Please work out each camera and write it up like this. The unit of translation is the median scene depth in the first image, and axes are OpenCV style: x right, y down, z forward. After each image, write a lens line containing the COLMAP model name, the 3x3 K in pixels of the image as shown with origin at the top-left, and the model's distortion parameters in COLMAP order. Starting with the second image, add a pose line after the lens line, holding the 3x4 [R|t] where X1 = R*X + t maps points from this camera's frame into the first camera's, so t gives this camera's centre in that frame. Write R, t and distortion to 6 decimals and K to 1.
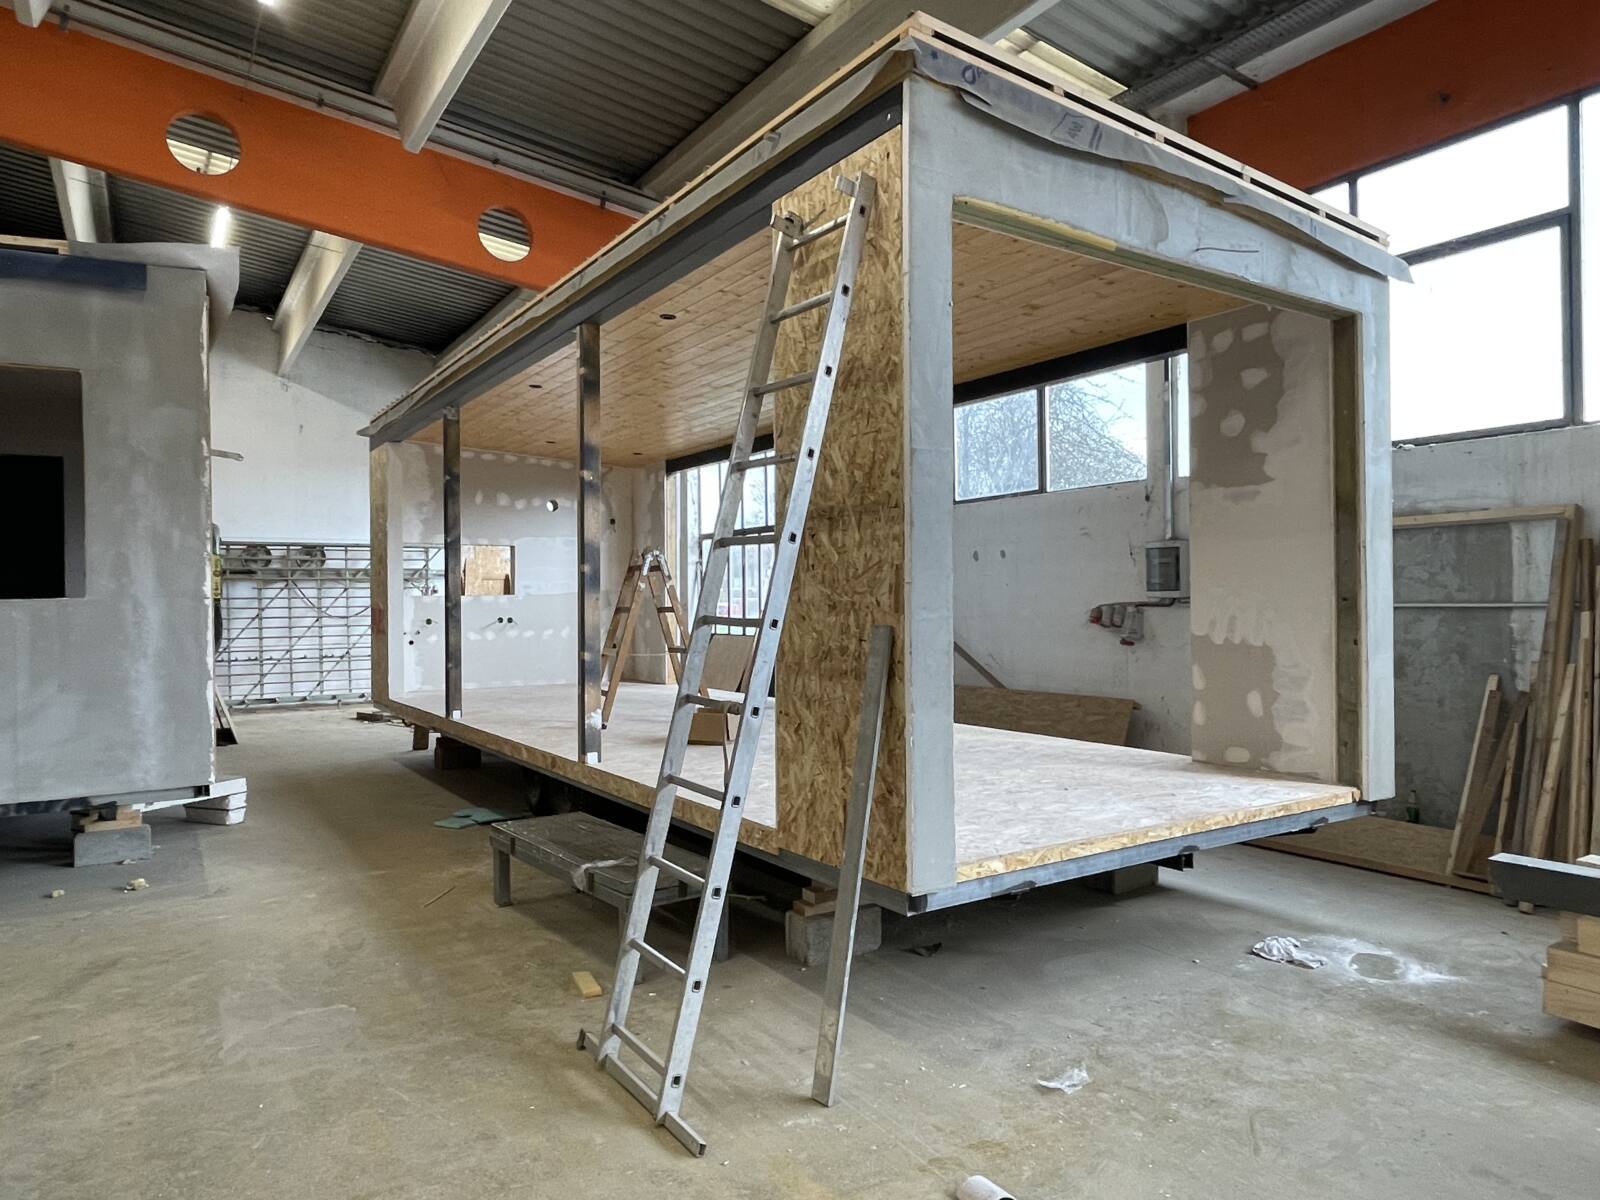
lens RADIAL K [[1019.7, 0, 798.3], [0, 1019.7, 590.1], [0, 0, 1]] dist [-0.000730, -0.002343]
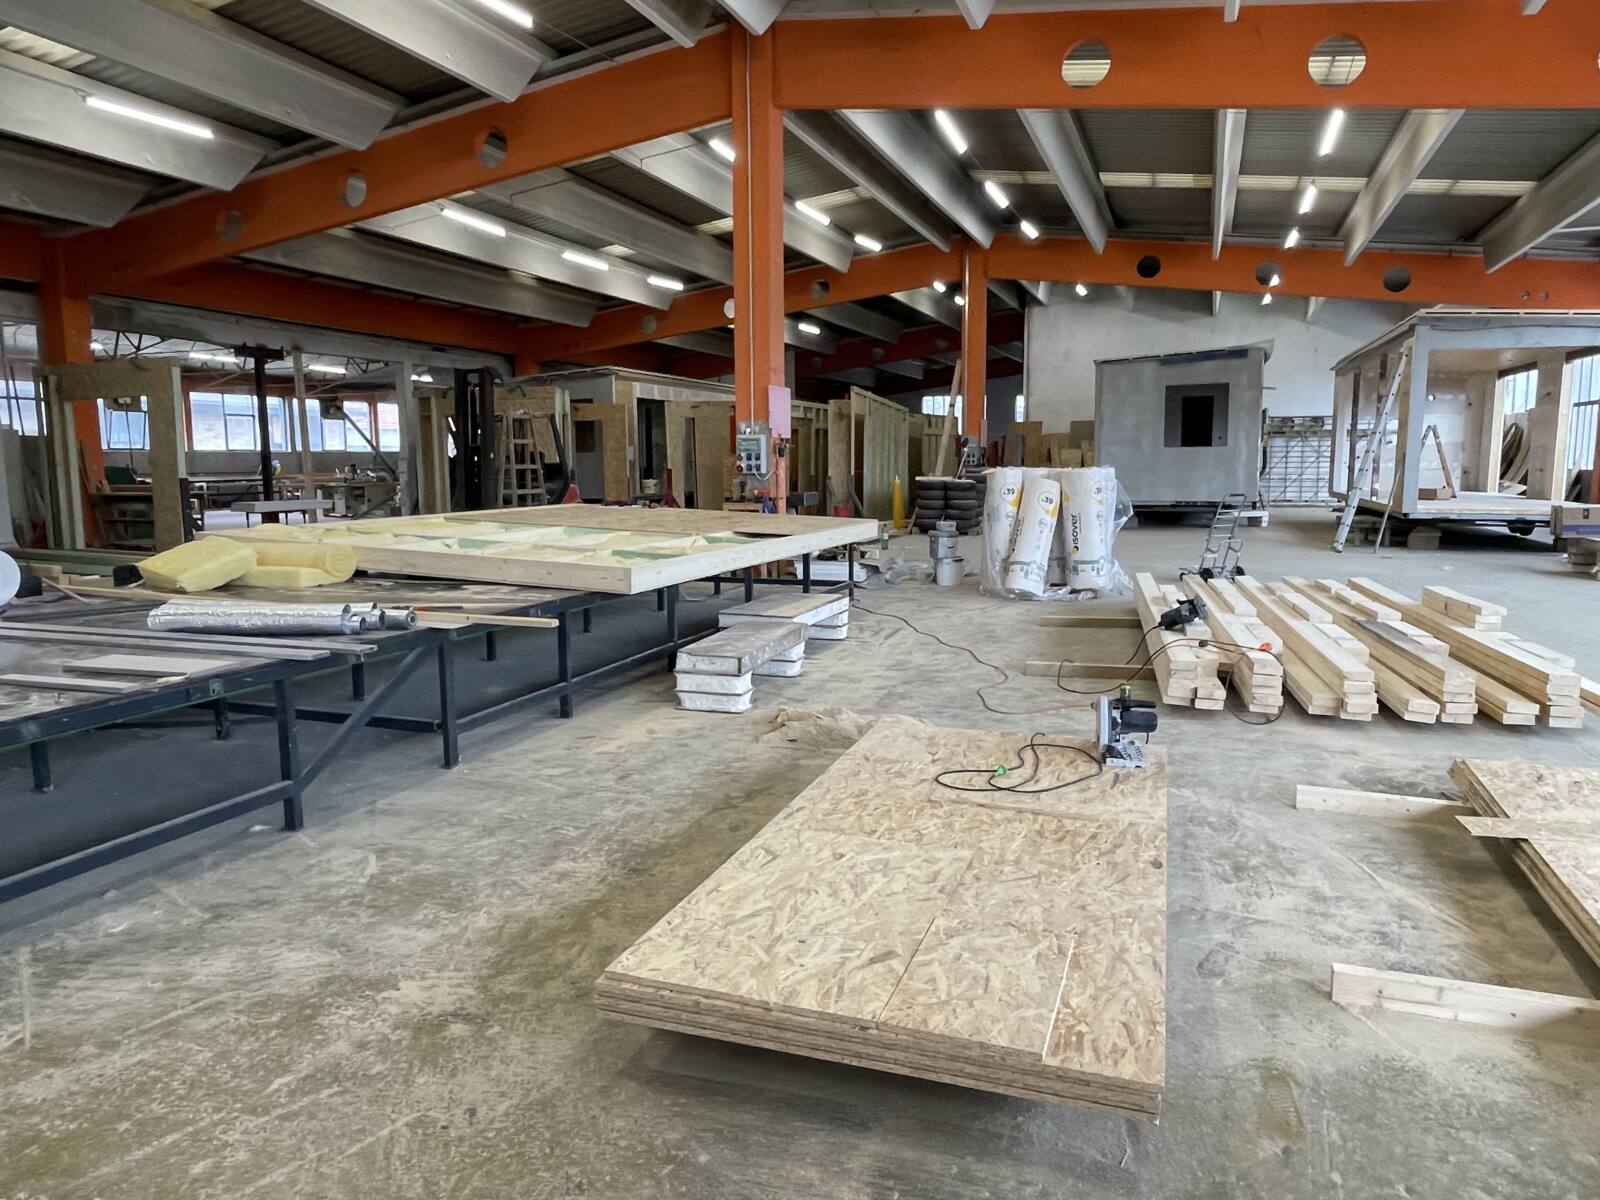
lens RADIAL K [[1019.7, 0, 808.4], [0, 1019.7, 588.6], [0, 0, 1]] dist [-0.000730, -0.002343]
pose [[0.588105, 0.113122, -0.800835, 0.657454], [0.004627, 0.989684, 0.143196, -0.007223], [0.808772, -0.087919, 0.581514, -1.119060]]
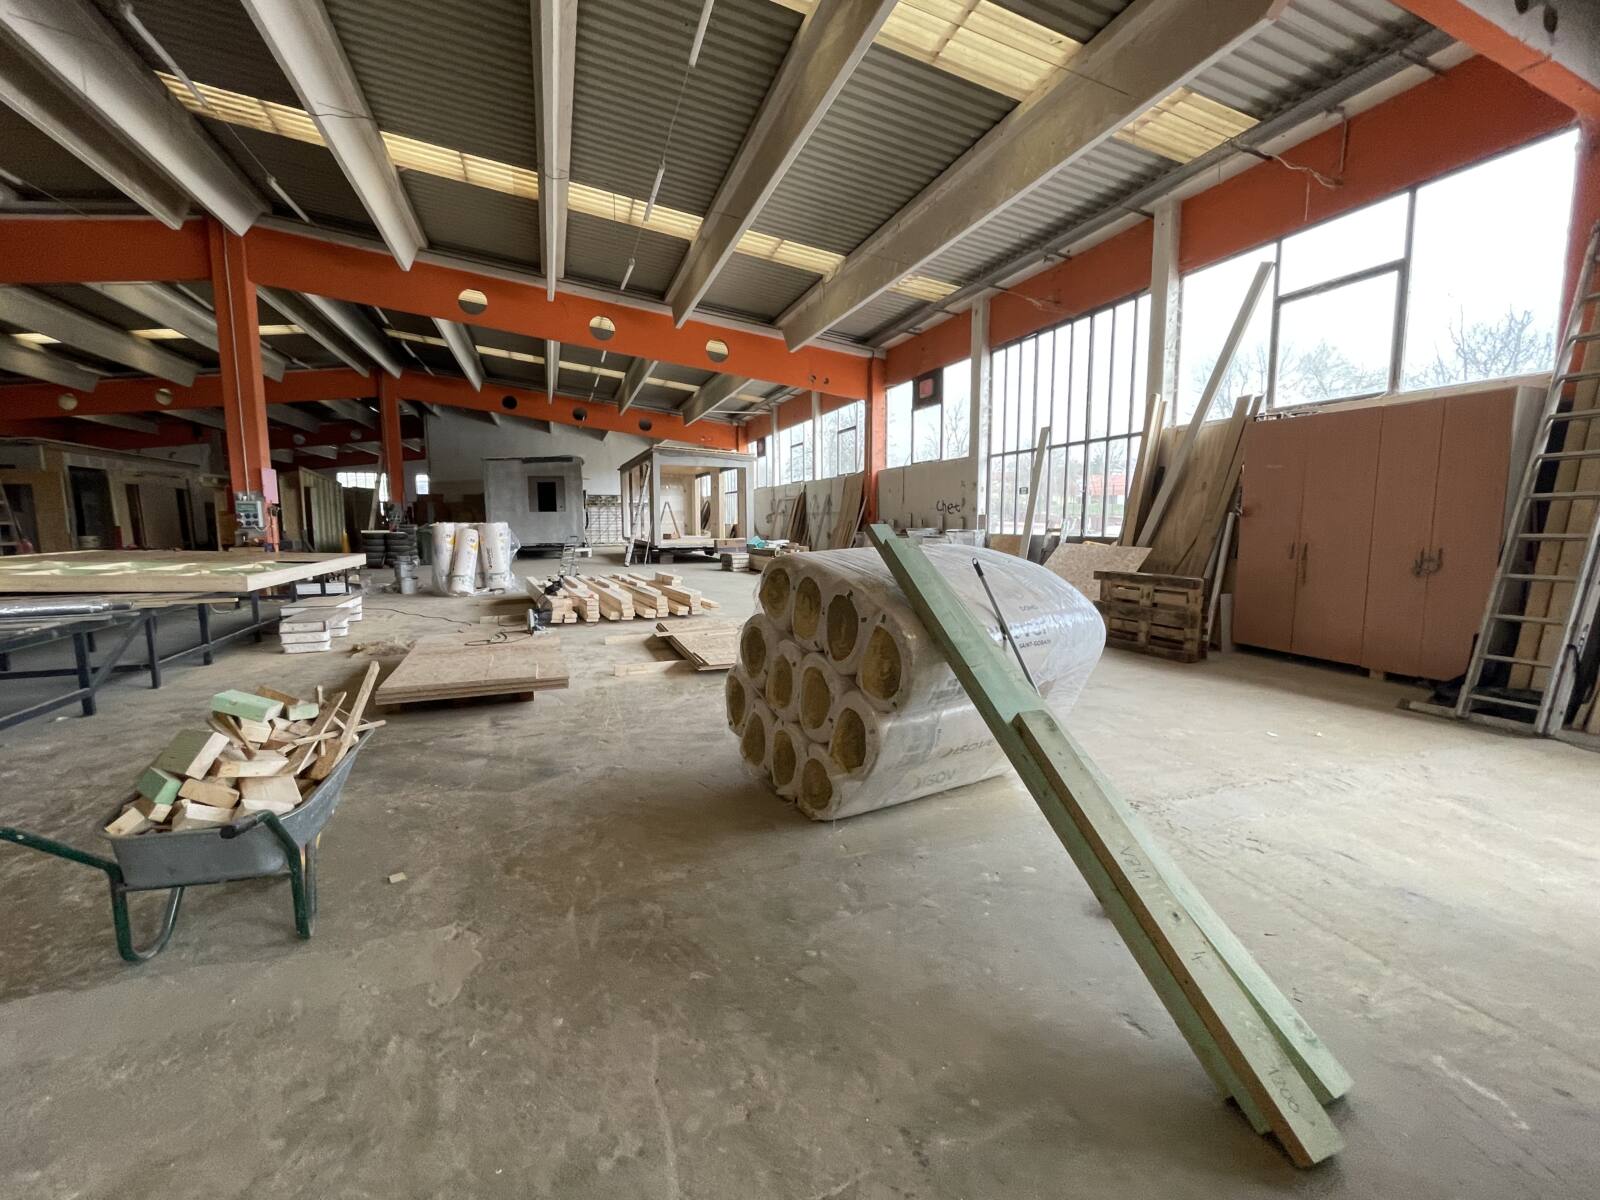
lens RADIAL K [[692.4, 0, 799.9], [0, 692.4, 594.9], [0, 0, 1]] dist [-0.002672, 0.000247]
pose [[0.973742, 0.036405, -0.224727, 0.815669], [-0.008732, 0.992378, 0.122925, -0.008255], [0.227489, -0.117735, 0.966637, -1.382675]]
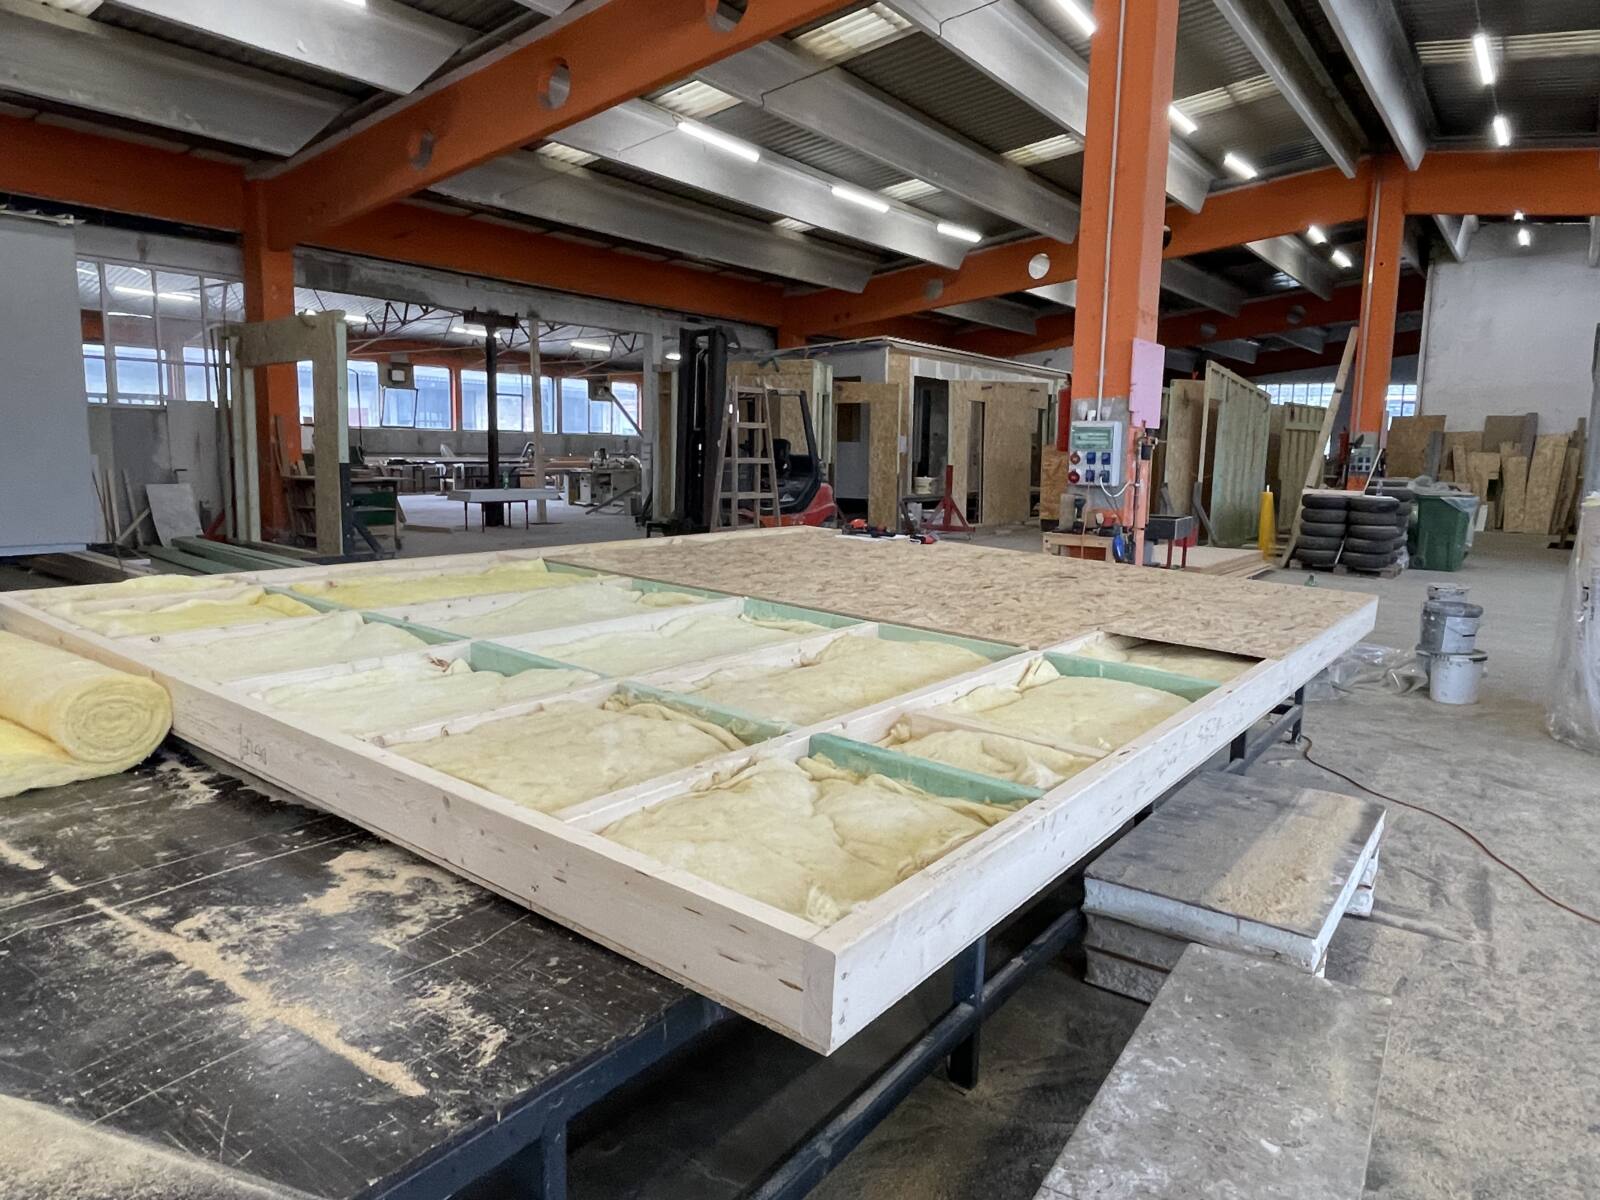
lens RADIAL K [[1019.7, 0, 806.3], [0, 1019.7, 589.4], [0, 0, 1]] dist [-0.000730, -0.002343]
pose [[0.353247, 0.150704, -0.923312, 0.292045], [-0.017439, 0.987829, 0.154563, -0.005600], [0.935368, -0.038498, 0.351576, -0.933922]]
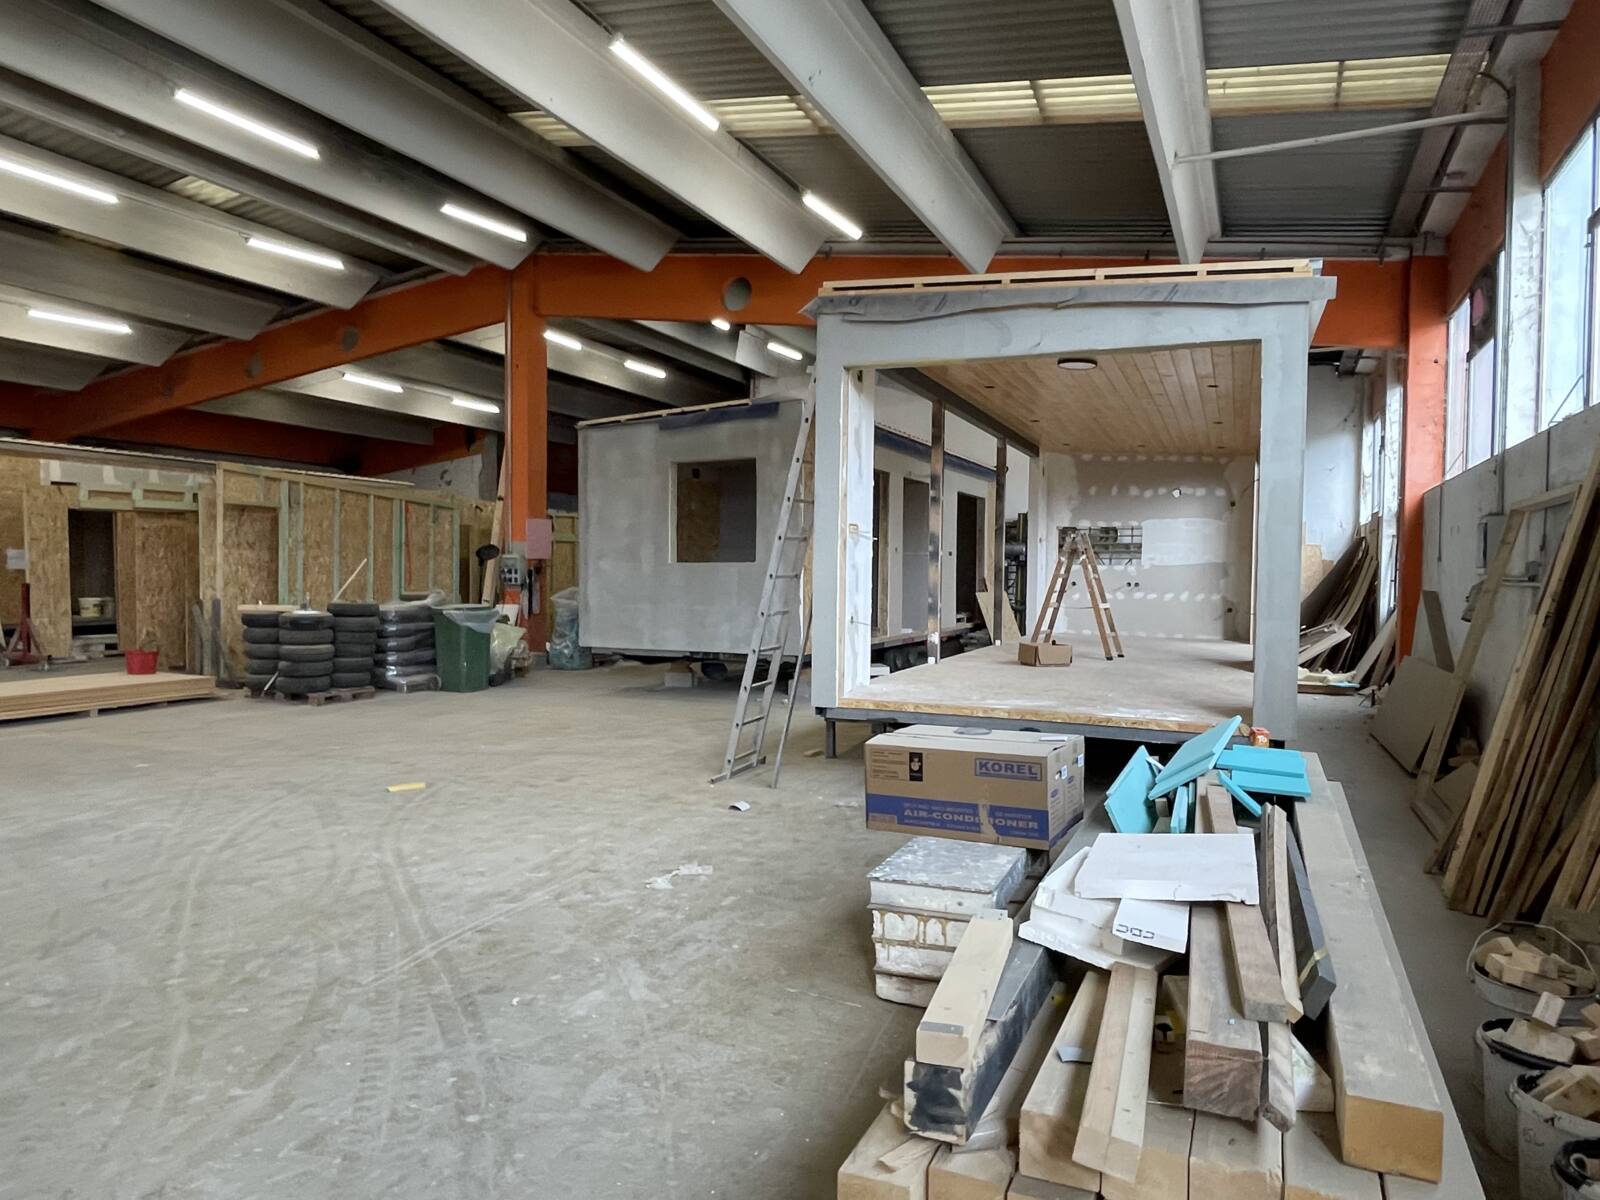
lens RADIAL K [[1019.7, 0, 787.4], [0, 1019.7, 600.9], [0, 0, 1]] dist [-0.000730, -0.002343]
pose [[0.543032, 0.042907, -0.838615, 0.547254], [-0.010676, 0.998966, 0.044198, -0.002276], [0.839644, -0.015048, 0.542929, -0.061076]]
